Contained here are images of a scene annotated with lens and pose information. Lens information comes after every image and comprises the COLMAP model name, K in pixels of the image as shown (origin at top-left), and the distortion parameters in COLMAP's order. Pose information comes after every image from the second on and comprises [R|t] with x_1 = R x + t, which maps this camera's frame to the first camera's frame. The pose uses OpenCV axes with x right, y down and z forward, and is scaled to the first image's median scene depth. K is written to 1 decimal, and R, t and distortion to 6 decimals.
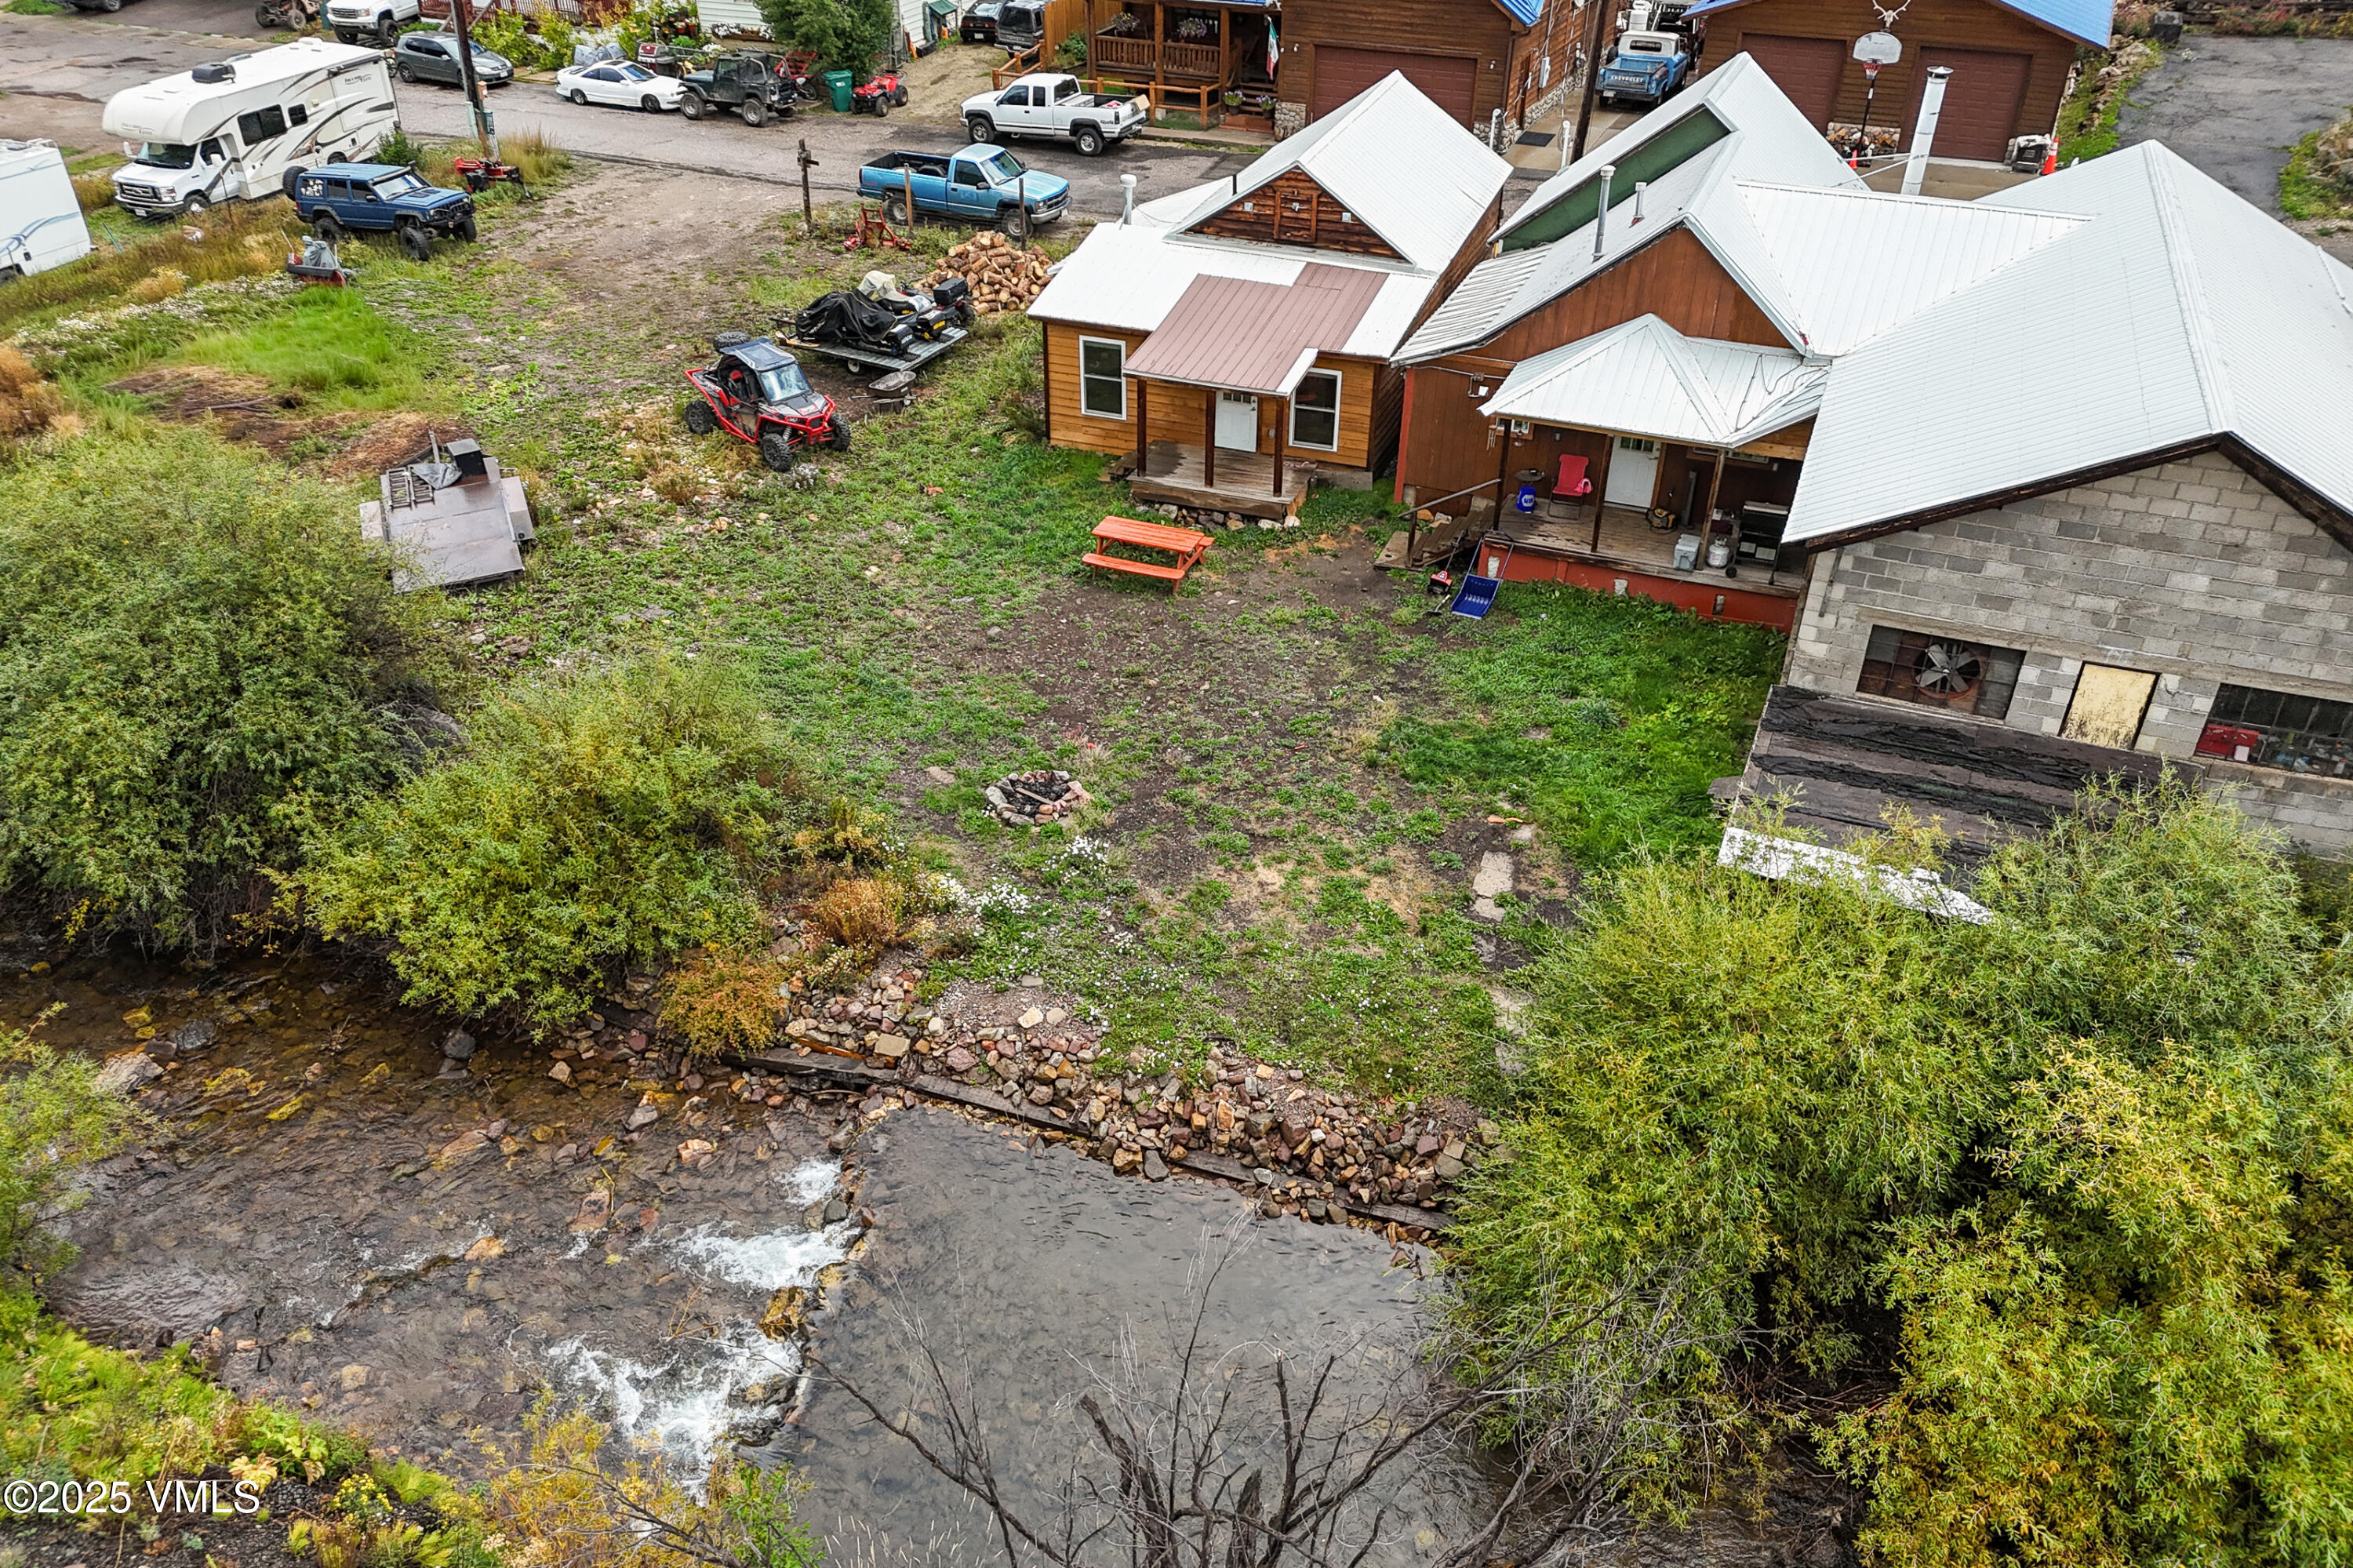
lens RADIAL K [[1704.3, 0, 1177.5], [0, 1704.3, 796.6], [0, 0, 1]] dist [0.080527, -0.060480]
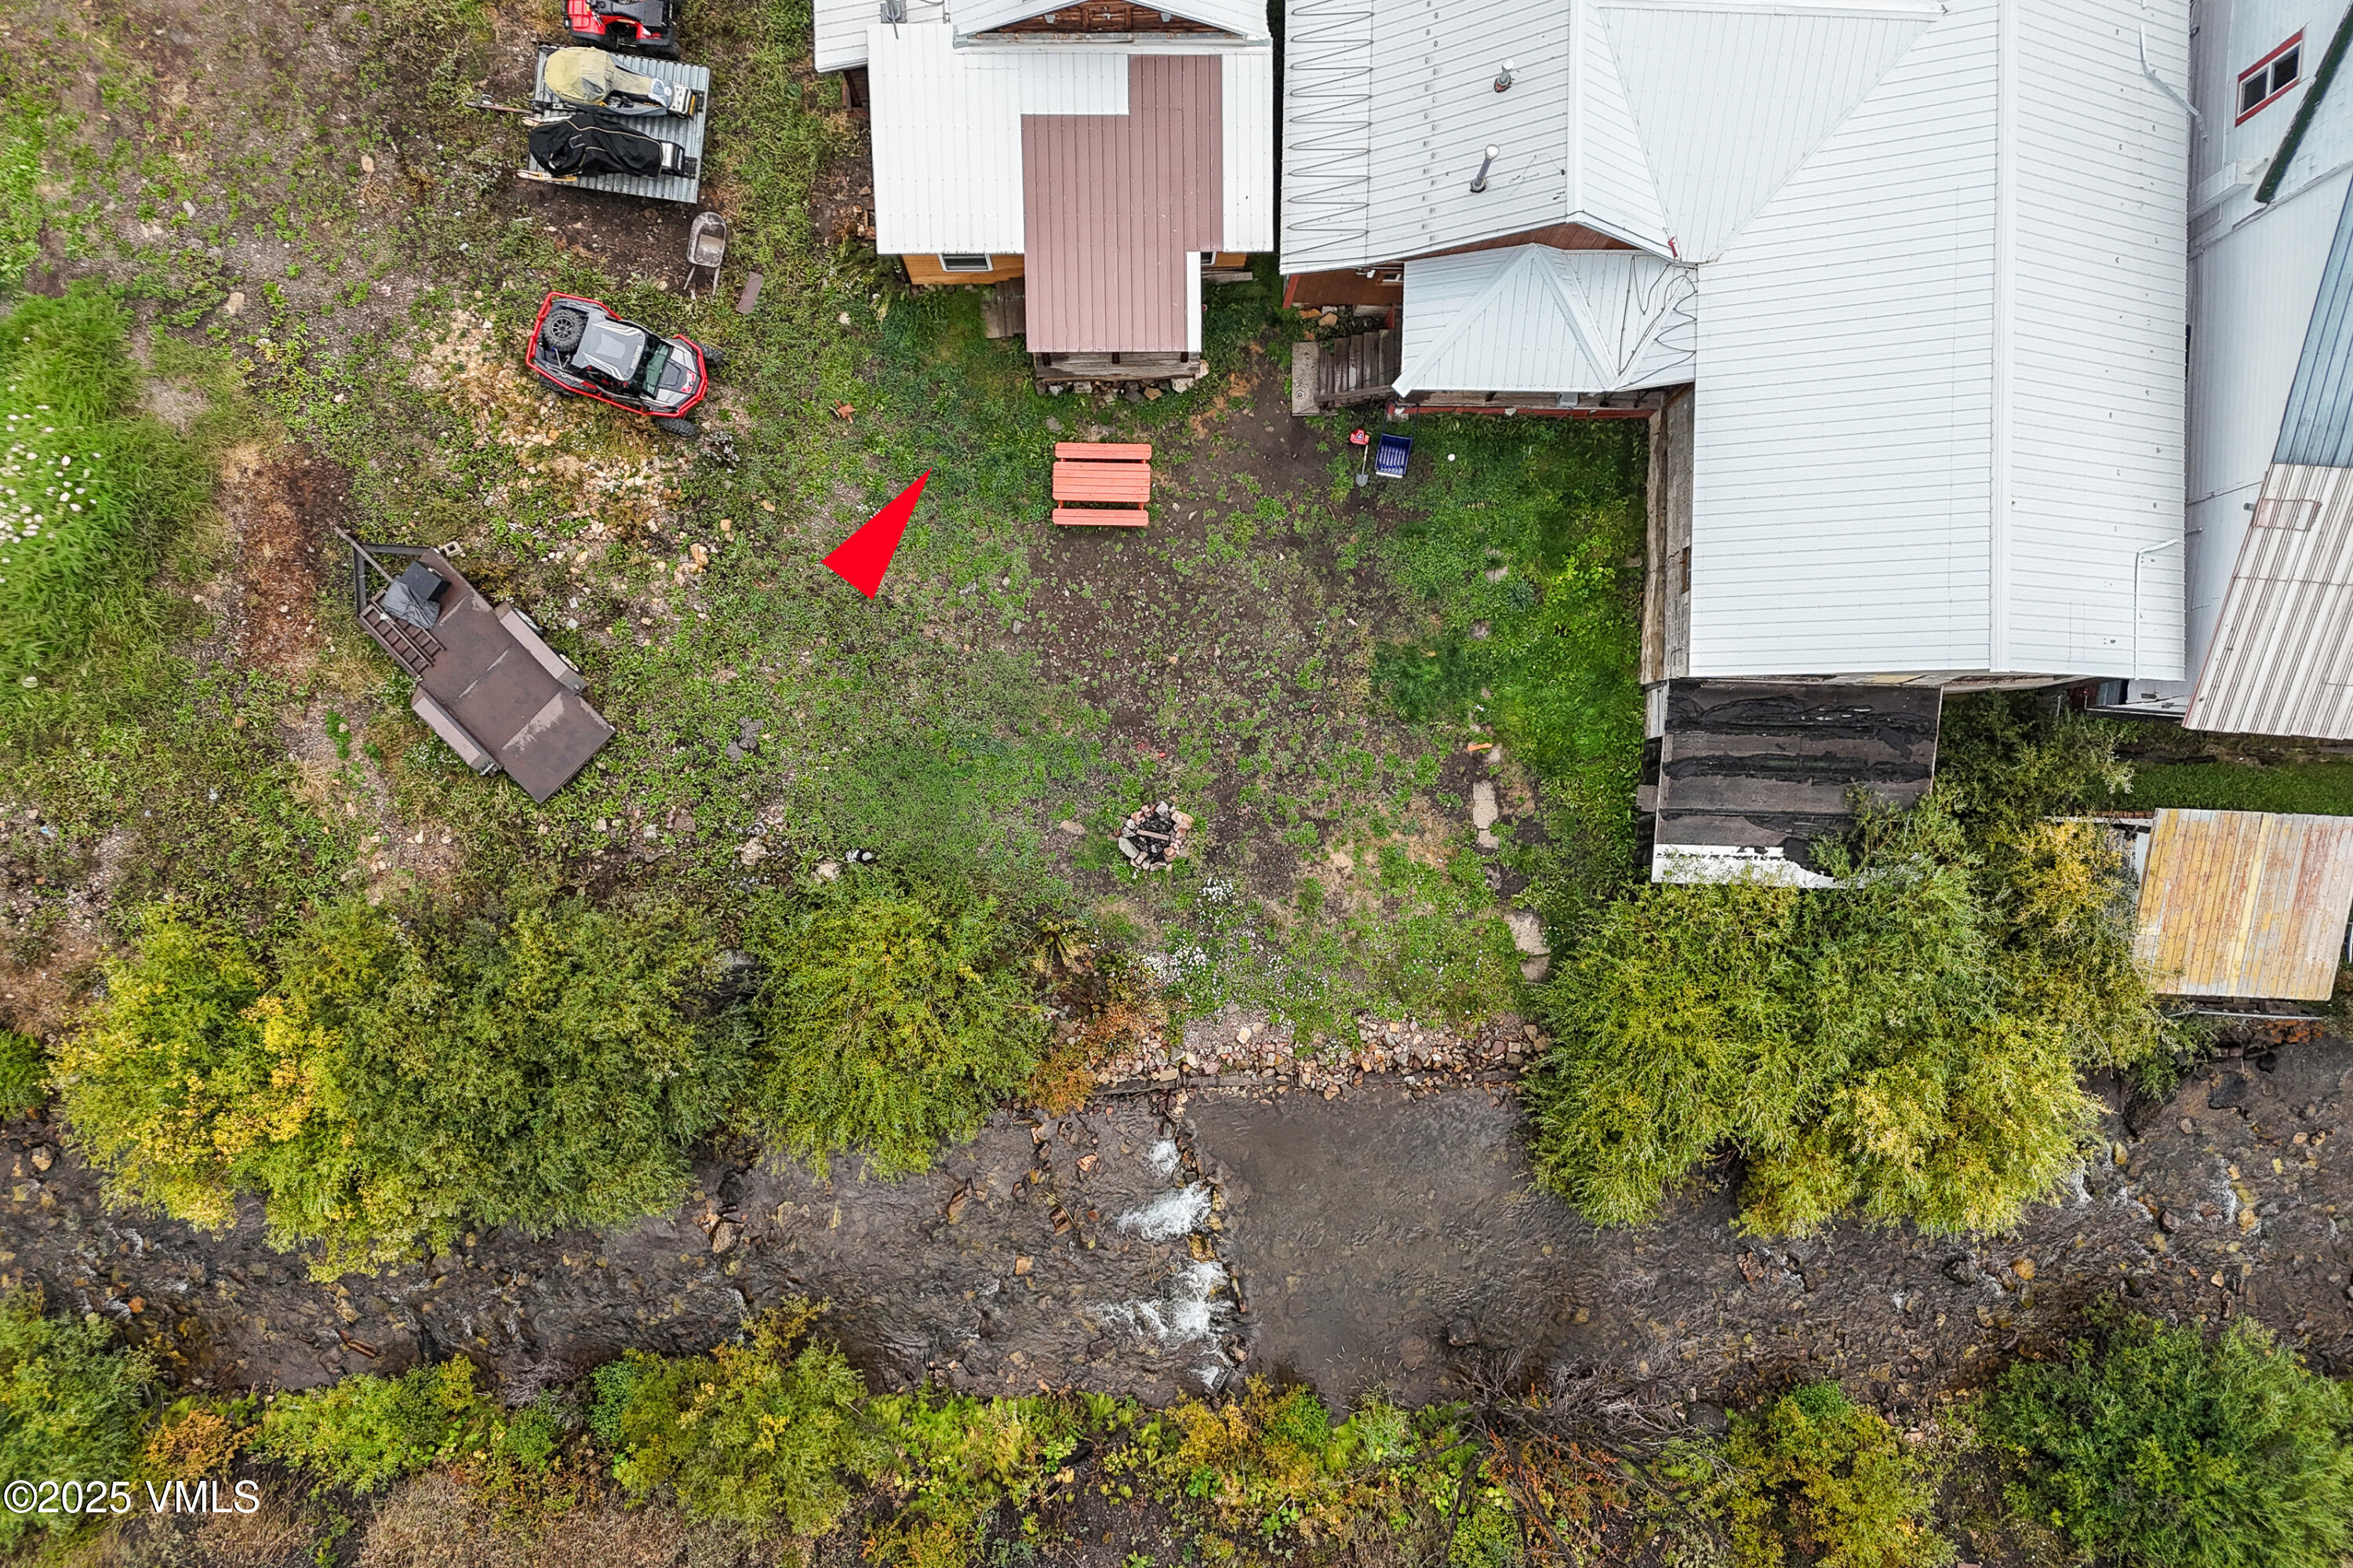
lens RADIAL K [[1704.3, 0, 1177.5], [0, 1704.3, 796.6], [0, 0, 1]] dist [0.080527, -0.060480]
pose [[0.932081, -0.362032, 0.012569, -0.061326], [0.193485, 0.526876, 0.827626, -0.987953], [-0.306249, -0.768983, 0.561139, 0.212333]]
